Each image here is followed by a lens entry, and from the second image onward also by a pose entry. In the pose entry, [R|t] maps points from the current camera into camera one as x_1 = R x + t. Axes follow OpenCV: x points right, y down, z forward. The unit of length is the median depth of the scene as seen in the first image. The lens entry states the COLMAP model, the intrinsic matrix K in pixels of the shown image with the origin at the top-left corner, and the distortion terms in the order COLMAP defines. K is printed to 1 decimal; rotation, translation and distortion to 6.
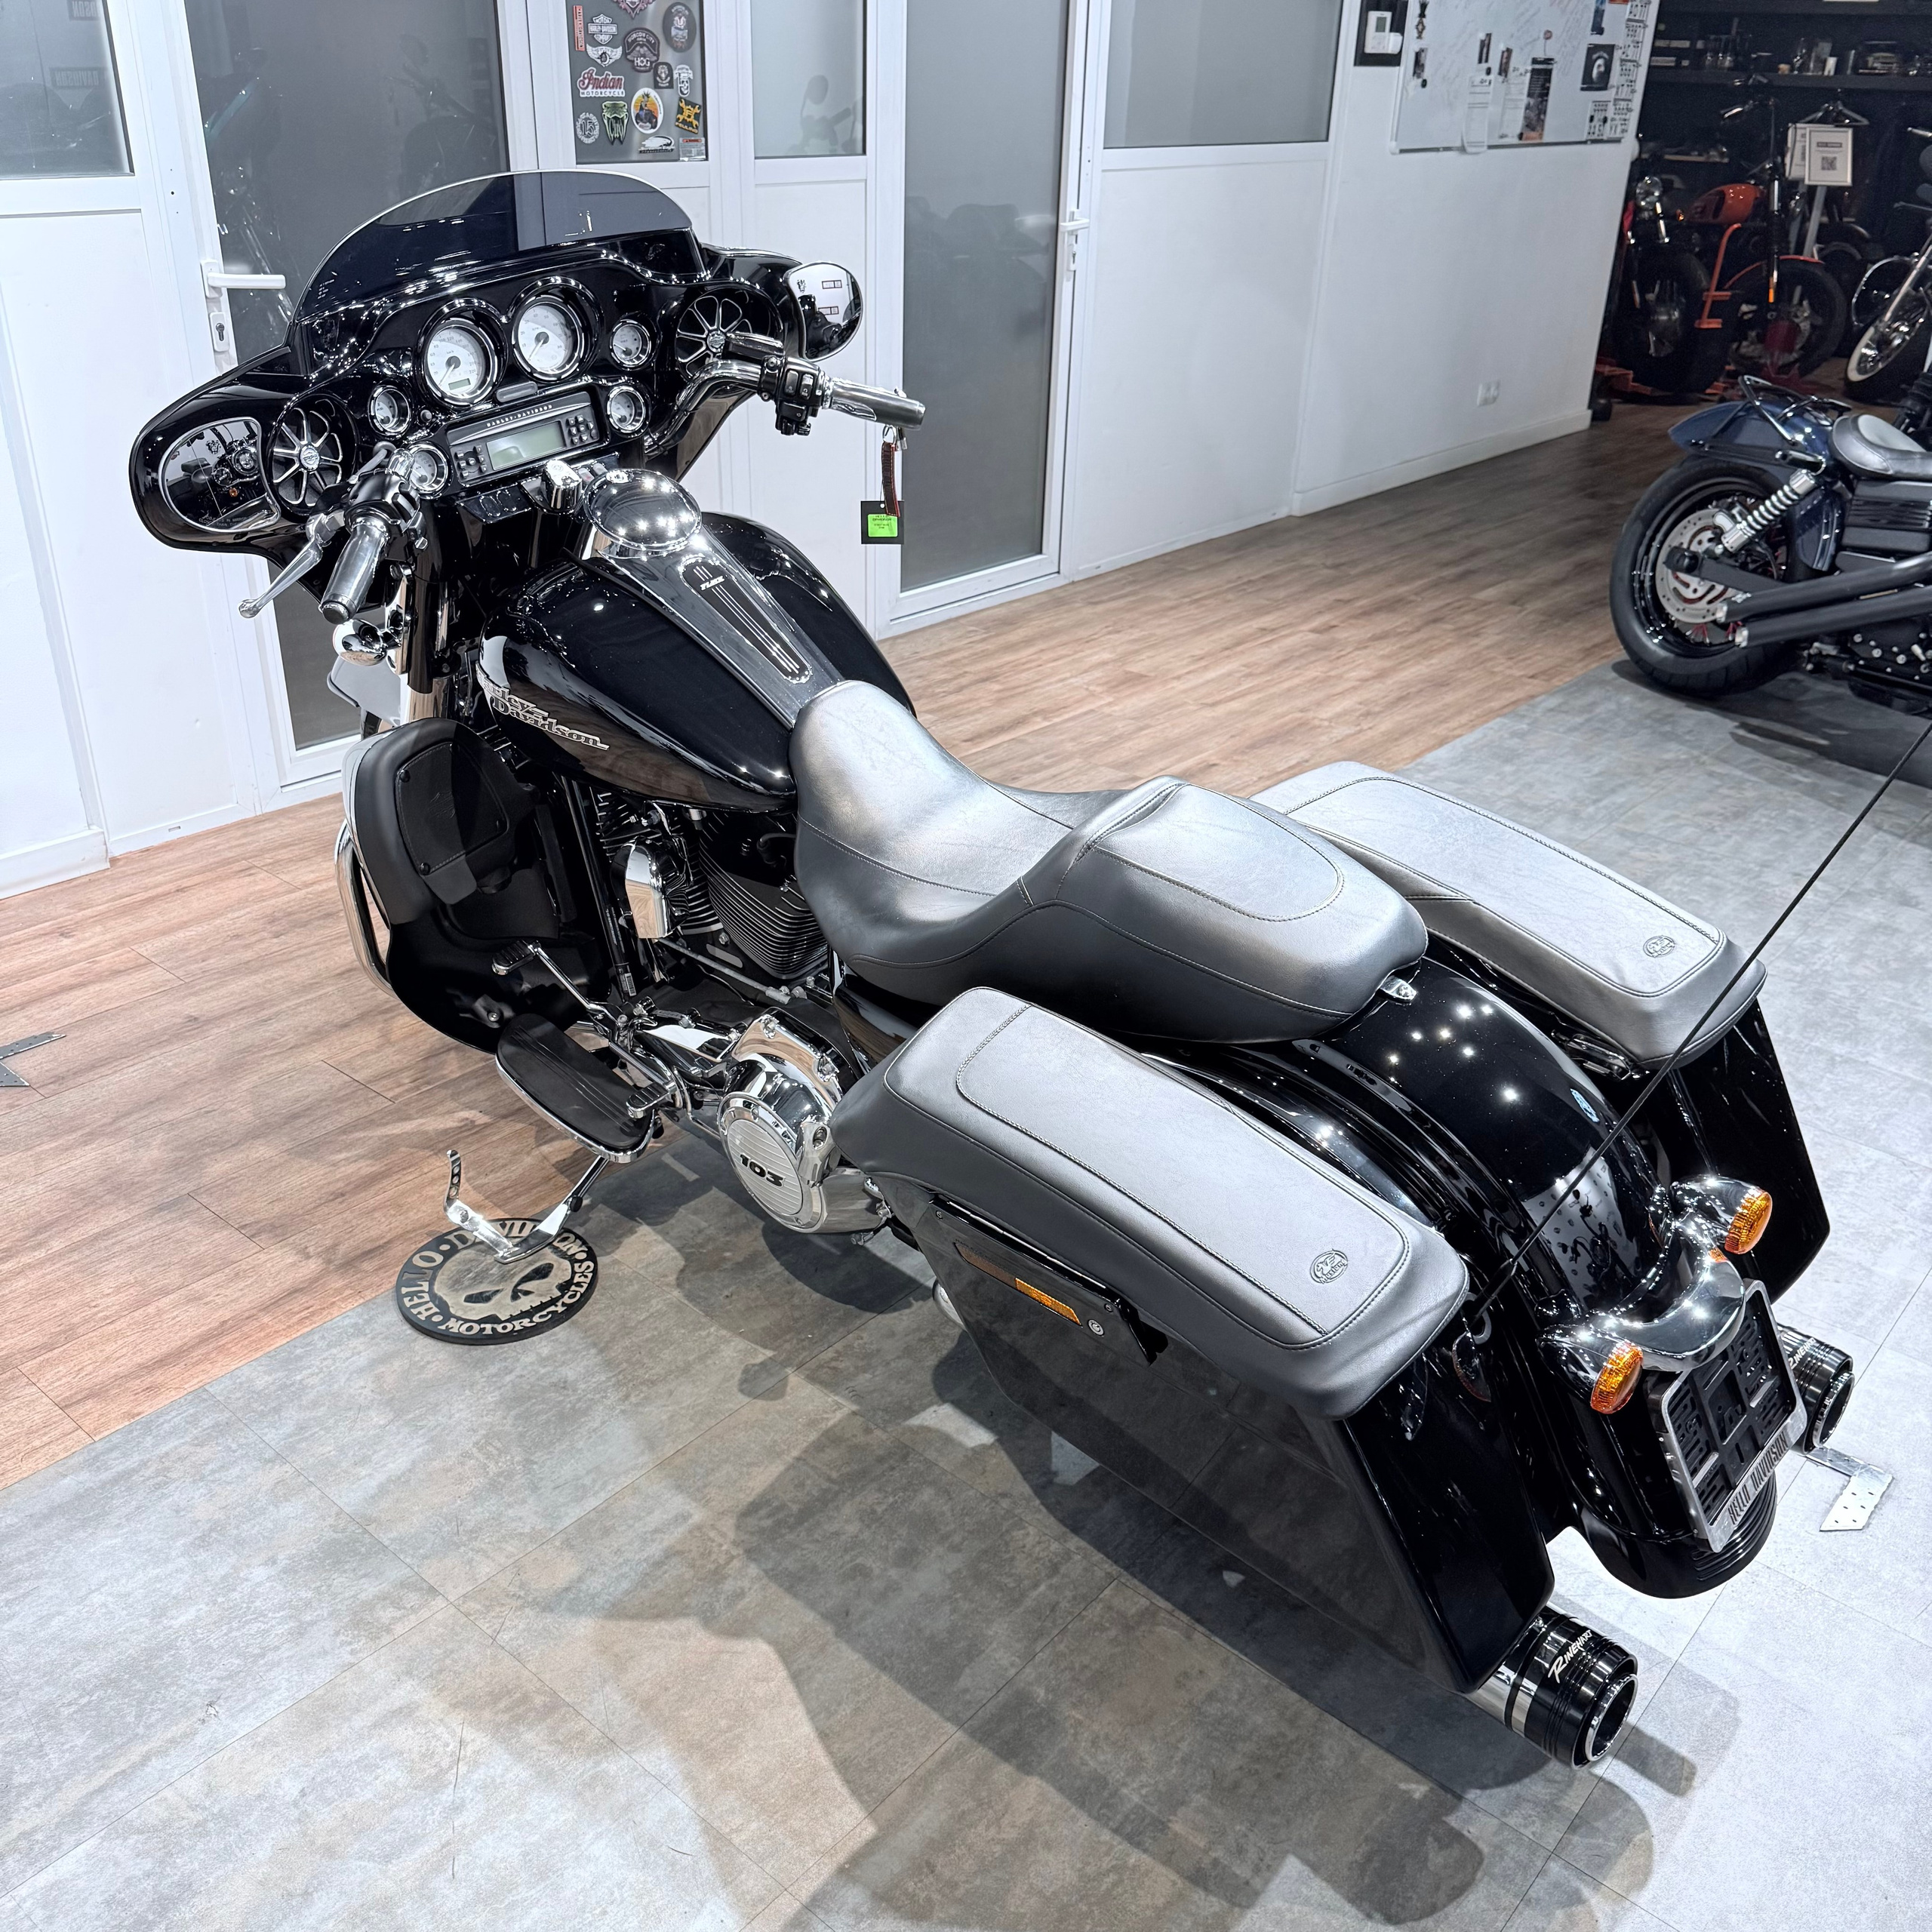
lens RADIAL K [[1798.6, 0, 951.2], [0, 1798.6, 955.8], [0, 0, 1]] dist [0.127844, -0.221262]
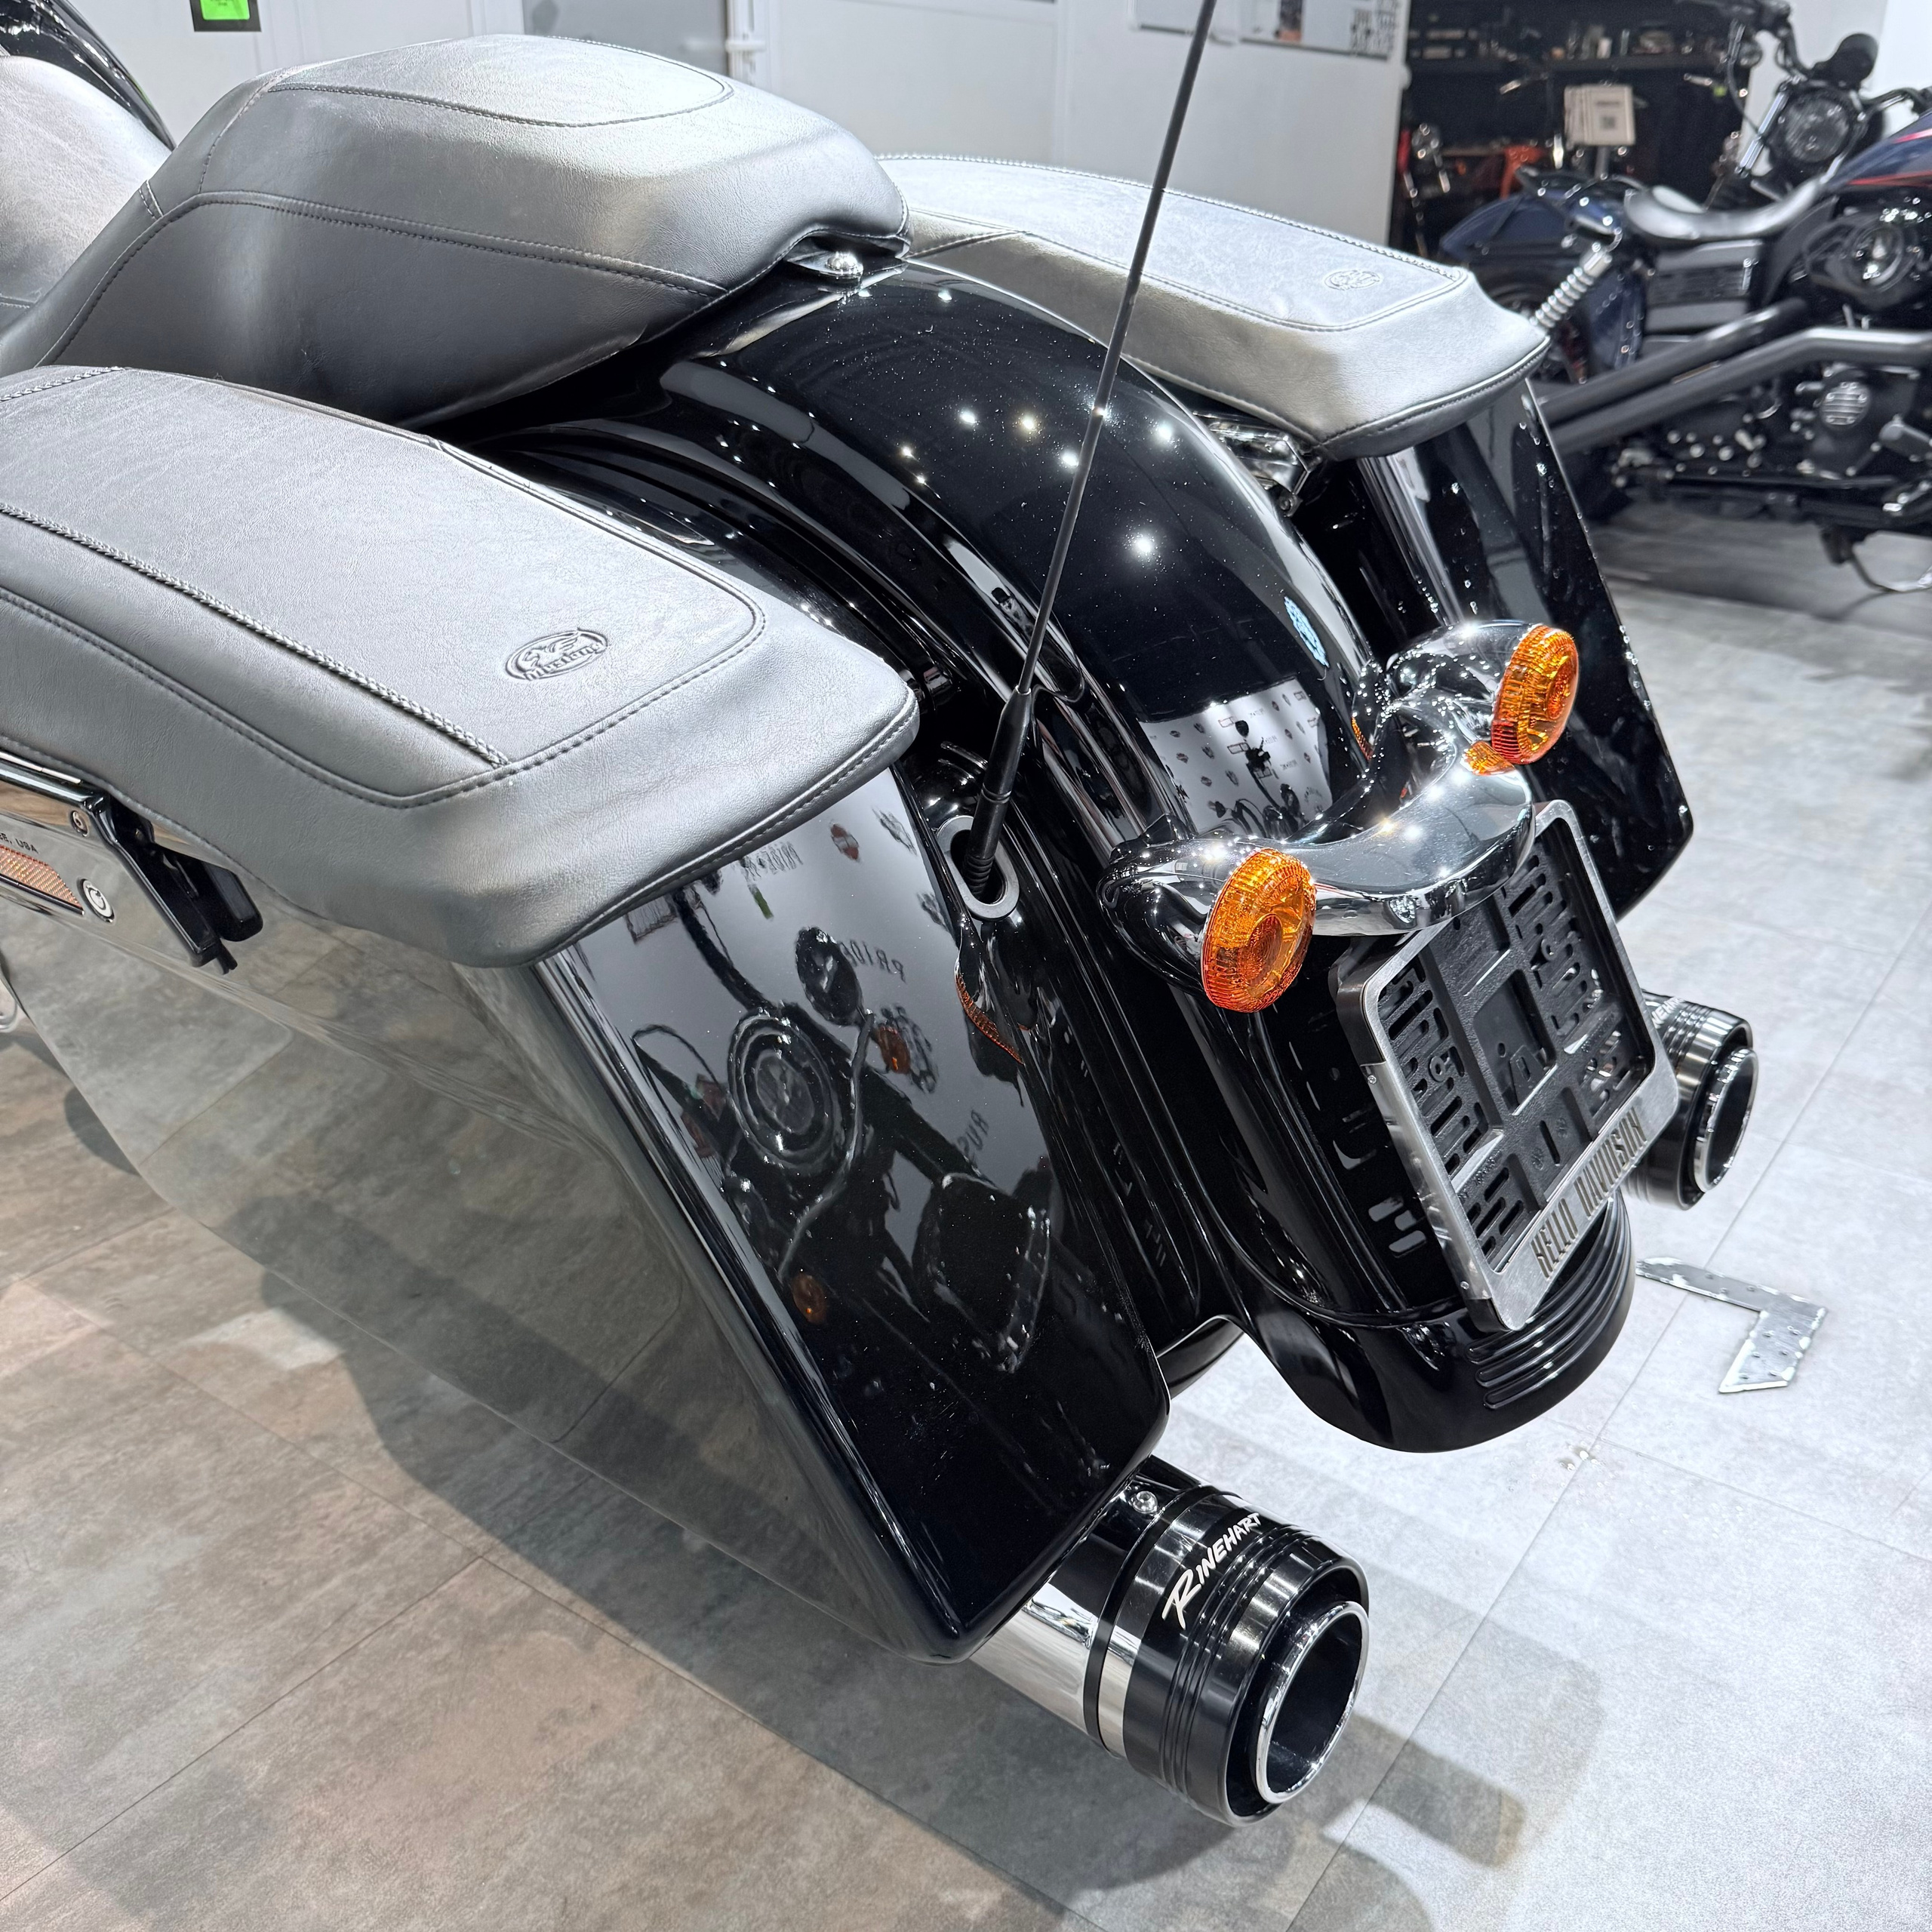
lens RADIAL K [[1795.0, 0, 951.0], [0, 1795.0, 968.6], [0, 0, 1]] dist [0.166423, -0.351606]
pose [[0.996043, -0.051786, 0.072224, 0.220903], [0.055883, 0.996871, -0.055912, 0.227287], [-0.069103, 0.059727, 0.995820, 0.484255]]
